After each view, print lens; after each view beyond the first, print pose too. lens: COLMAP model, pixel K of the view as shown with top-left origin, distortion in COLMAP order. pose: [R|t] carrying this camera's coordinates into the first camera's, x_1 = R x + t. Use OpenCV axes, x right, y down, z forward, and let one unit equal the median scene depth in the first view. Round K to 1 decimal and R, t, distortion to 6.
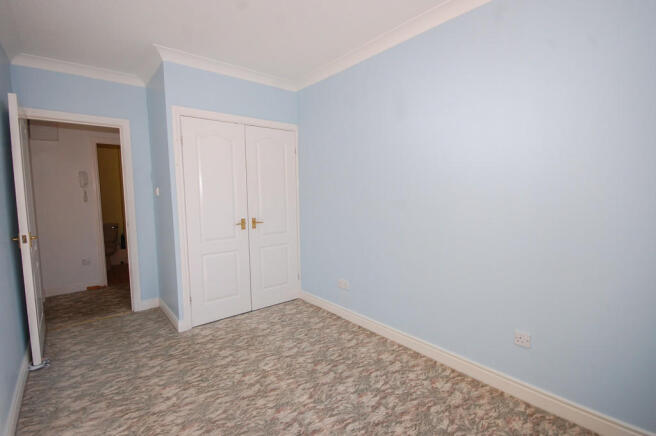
lens RADIAL K [[301.5, 0, 328.0], [0, 301.5, 218.0], [0, 0, 1]] dist [-0.000139, 0.000109]
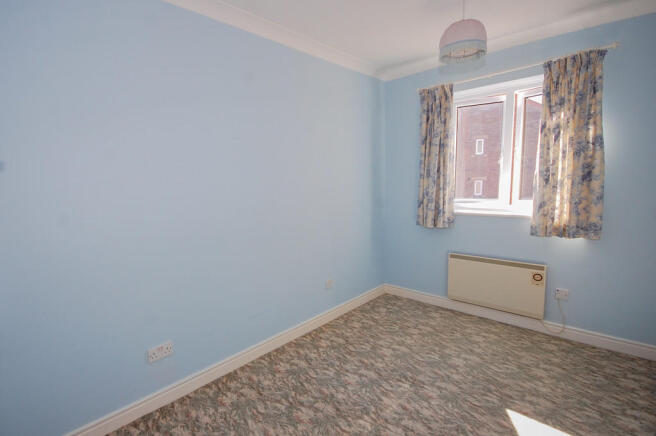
lens RADIAL K [[315.0, 0, 377.1], [0, 315.0, 208.9], [0, 0, 1]] dist [0.000904, 0.000004]
pose [[-0.195937, -0.088521, 0.976613, -0.805142], [0.117313, 0.986649, 0.112967, -0.069406], [-0.973574, 0.136704, -0.182937, 0.955991]]
